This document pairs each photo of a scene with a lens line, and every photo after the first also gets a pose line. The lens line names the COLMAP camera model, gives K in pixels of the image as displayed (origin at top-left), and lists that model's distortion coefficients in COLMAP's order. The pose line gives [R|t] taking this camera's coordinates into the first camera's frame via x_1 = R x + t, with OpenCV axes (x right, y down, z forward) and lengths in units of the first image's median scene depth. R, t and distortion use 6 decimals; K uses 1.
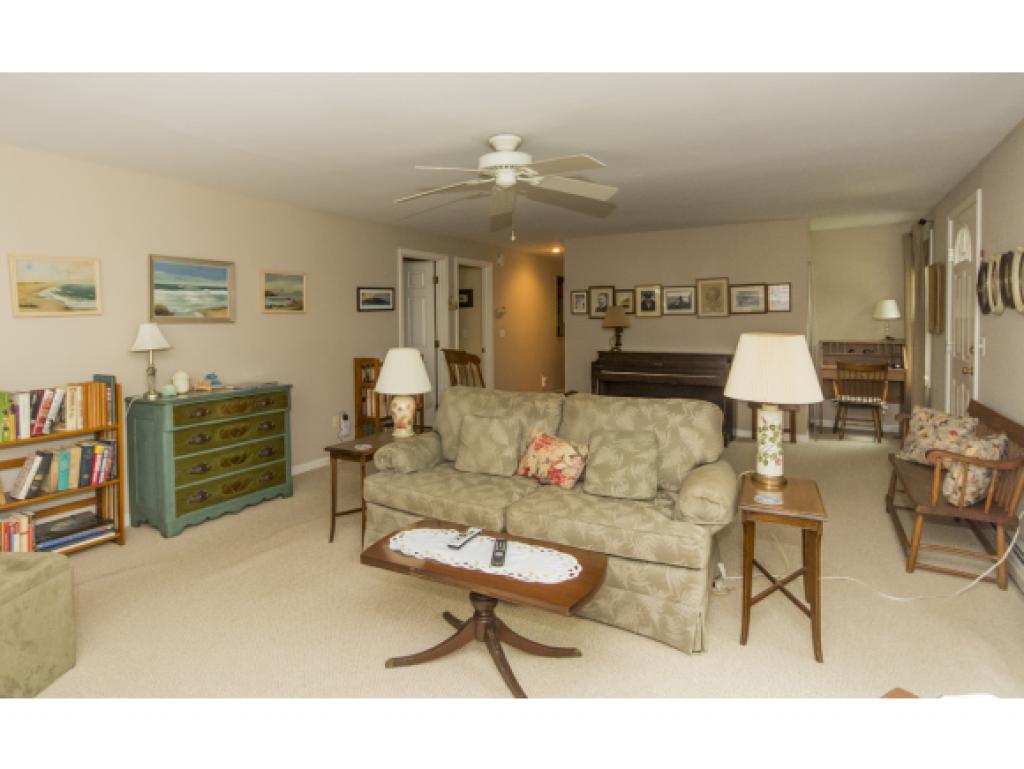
lens RADIAL K [[554.7, 0, 516.0], [0, 554.7, 352.2], [0, 0, 1]] dist [0.013664, -0.000583]
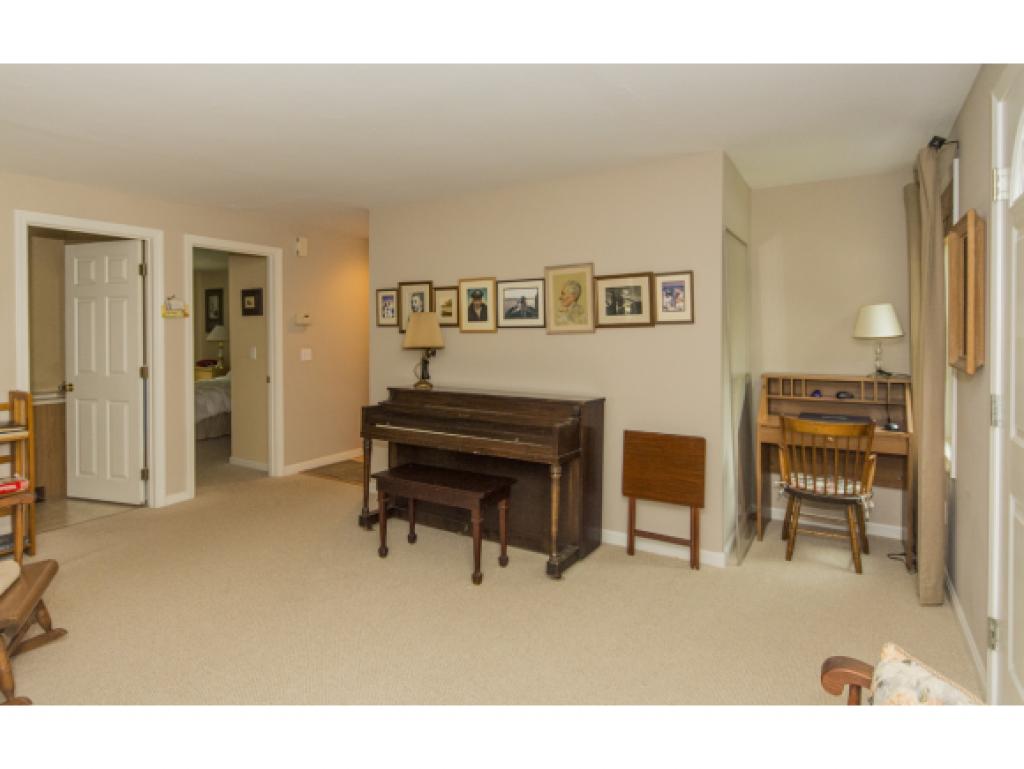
lens RADIAL K [[554.7, 0, 515.2], [0, 554.7, 358.4], [0, 0, 1]] dist [0.013664, -0.000583]
pose [[0.999130, 0.009505, -0.040596, 0.314297], [-0.010140, 0.999829, -0.015457, -0.026007], [0.040442, 0.015855, 0.999056, 0.412821]]
